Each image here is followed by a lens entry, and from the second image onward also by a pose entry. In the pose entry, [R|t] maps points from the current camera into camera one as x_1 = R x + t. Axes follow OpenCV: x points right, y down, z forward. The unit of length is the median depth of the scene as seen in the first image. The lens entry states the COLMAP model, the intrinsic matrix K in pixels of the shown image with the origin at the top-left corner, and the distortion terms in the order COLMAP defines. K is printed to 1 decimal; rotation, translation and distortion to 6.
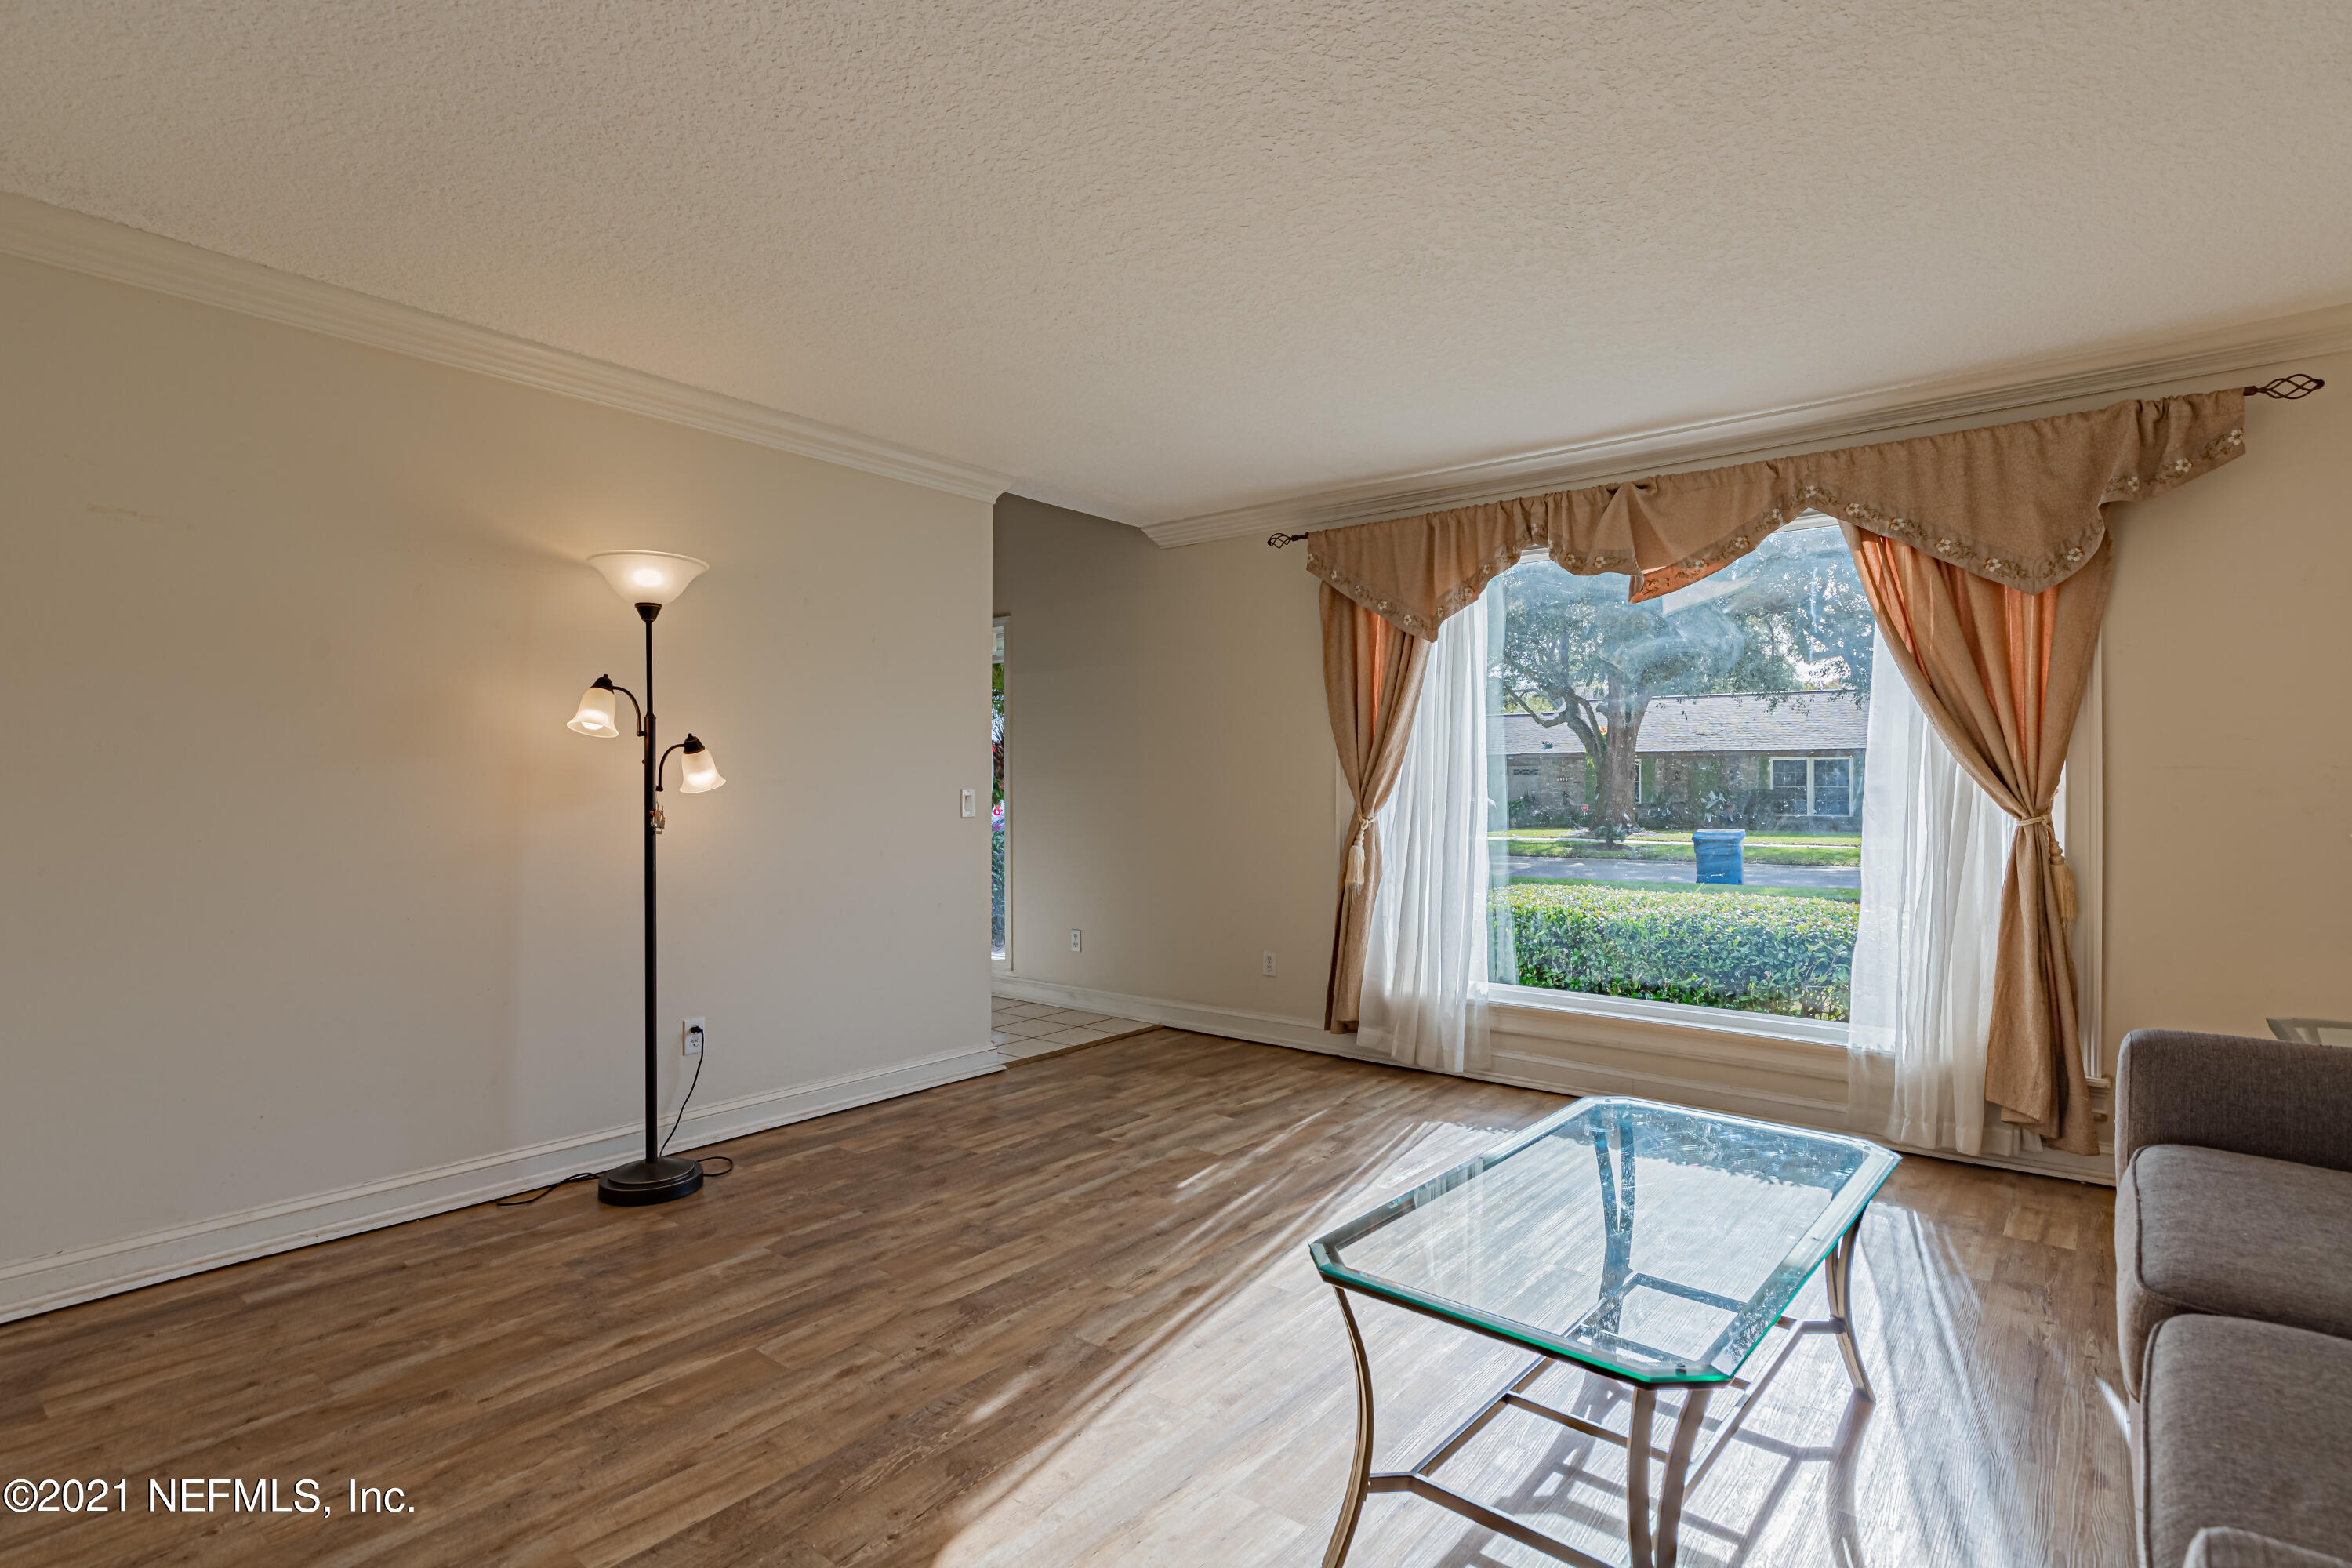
lens RADIAL K [[1152.1, 0, 1172.3], [0, 1152.1, 791.6], [0, 0, 1]] dist [-0.000931, -0.000250]
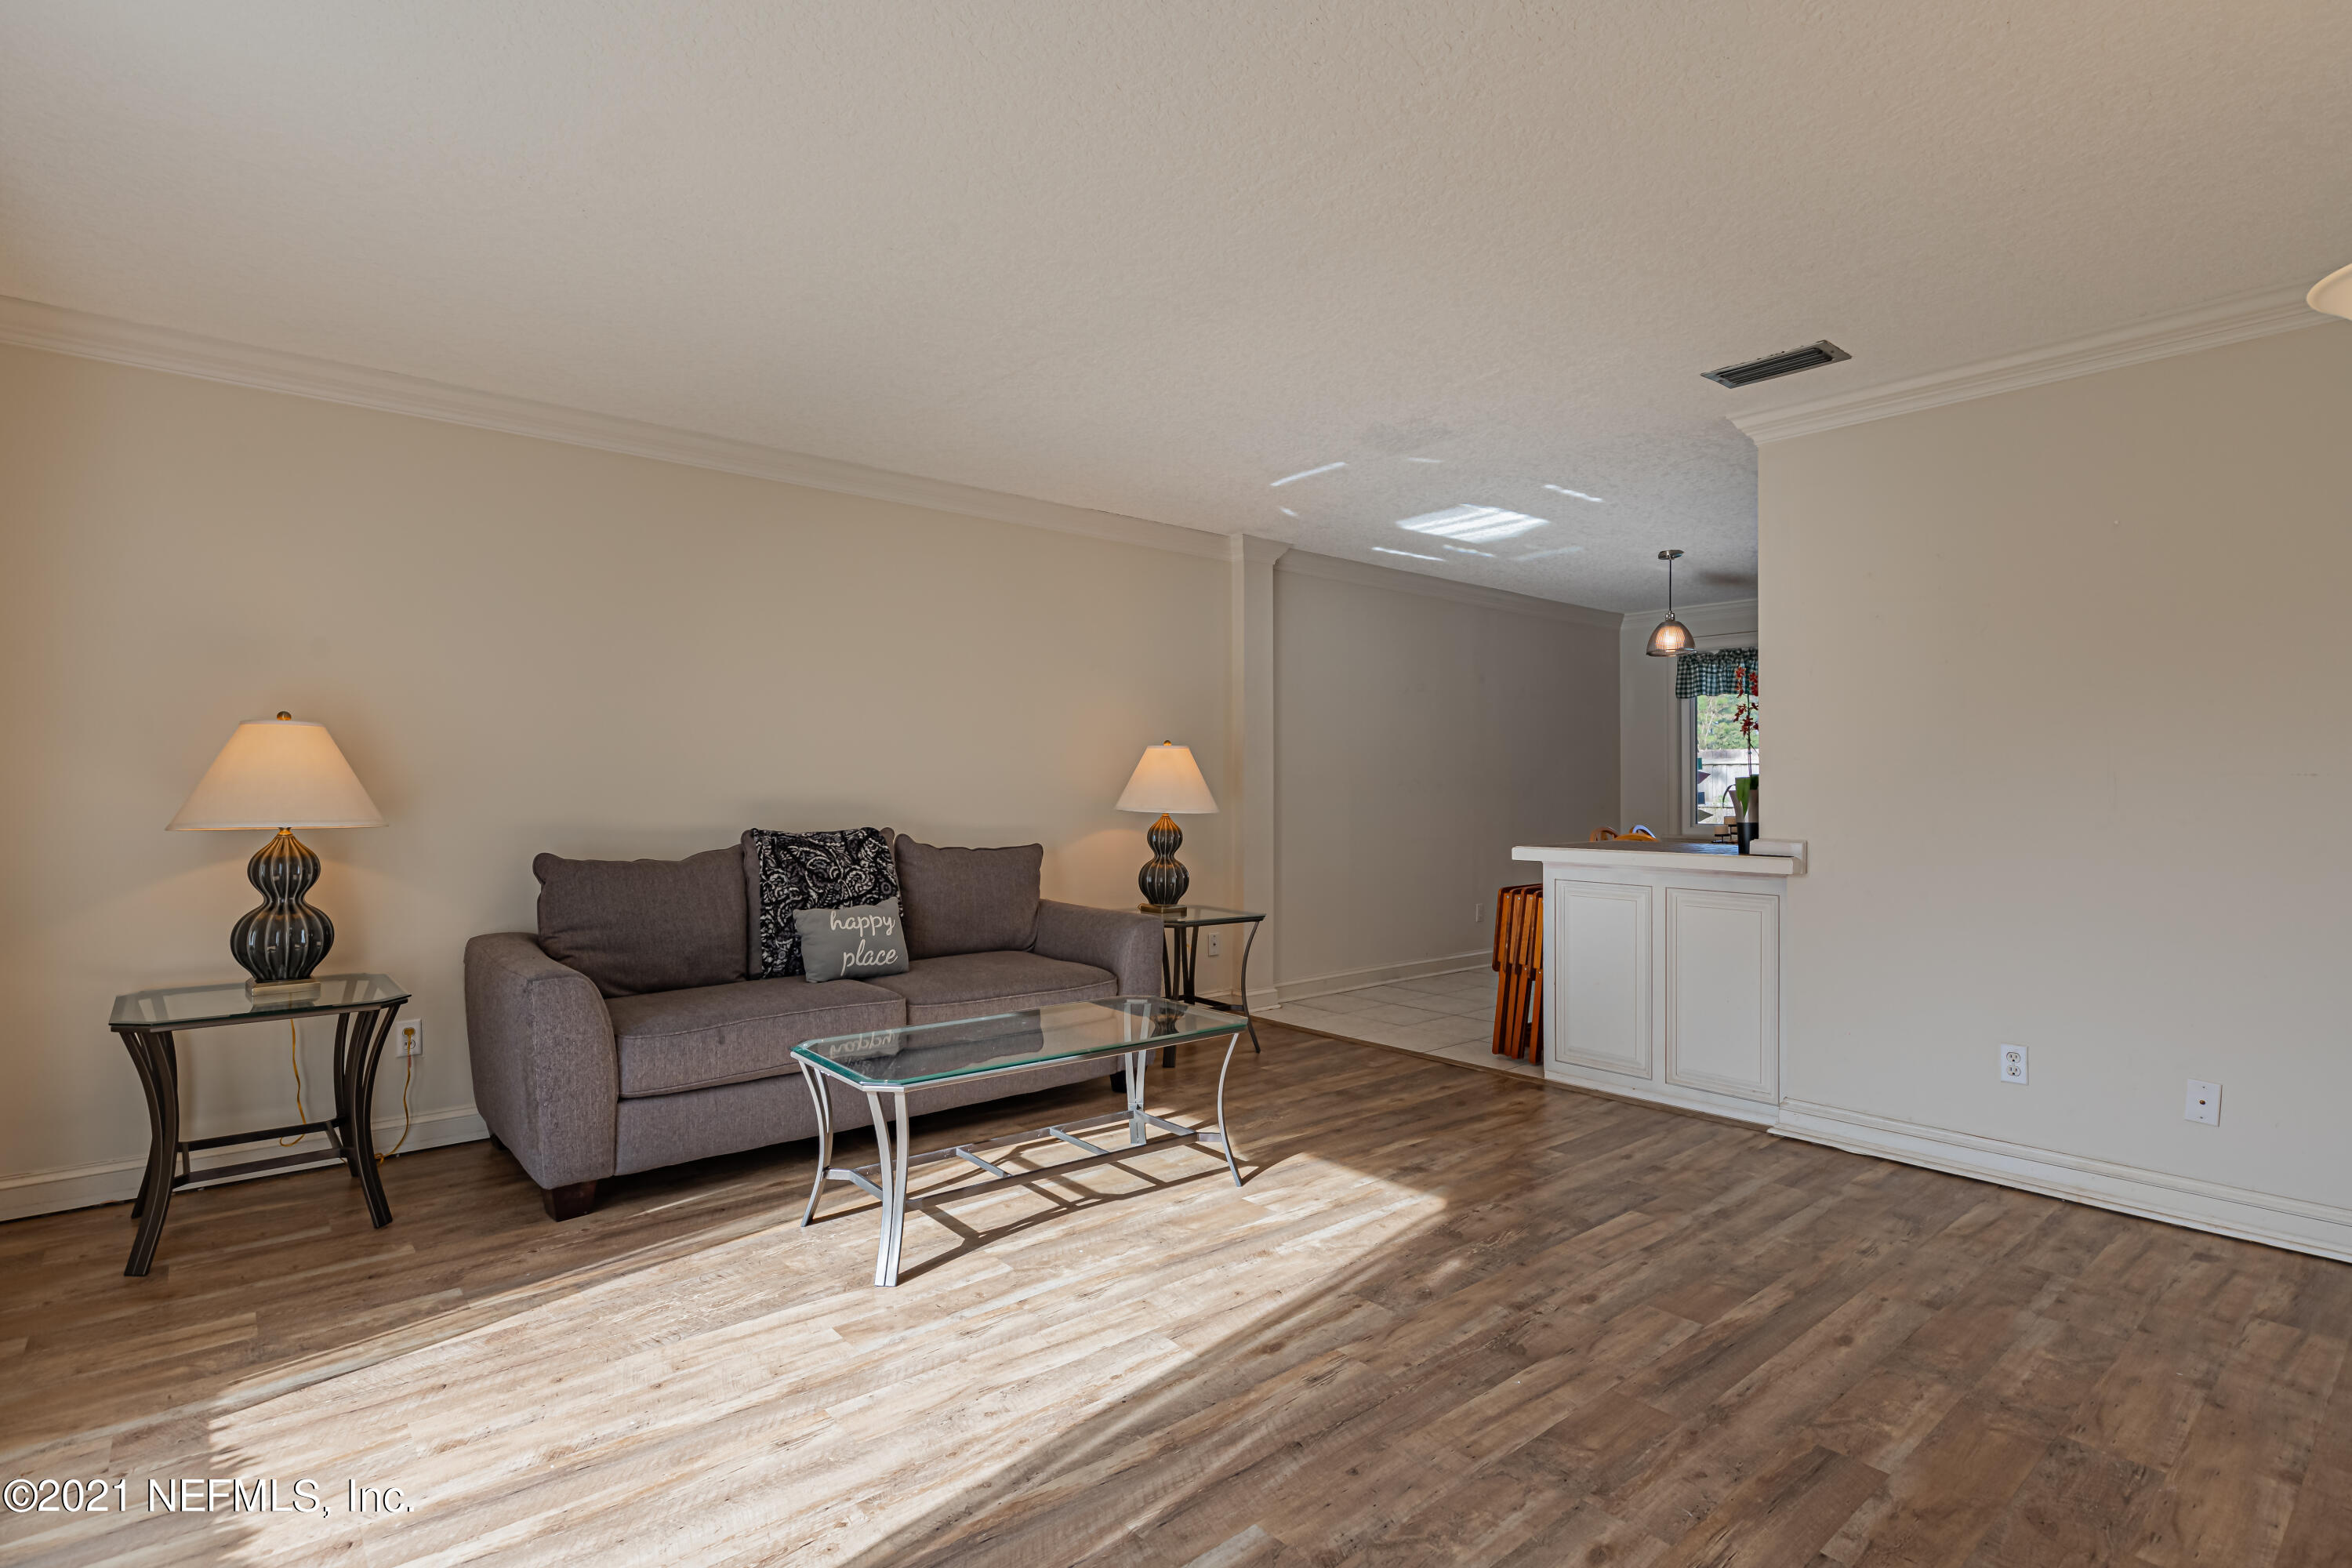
lens RADIAL K [[1152.1, 0, 1177.0], [0, 1152.1, 789.0], [0, 0, 1]] dist [-0.000931, -0.000250]
pose [[-0.983530, -0.001170, 0.180739, -0.076969], [-0.000031, 0.999980, 0.006306, -0.009790], [-0.180743, 0.006197, -0.983511, 2.008673]]
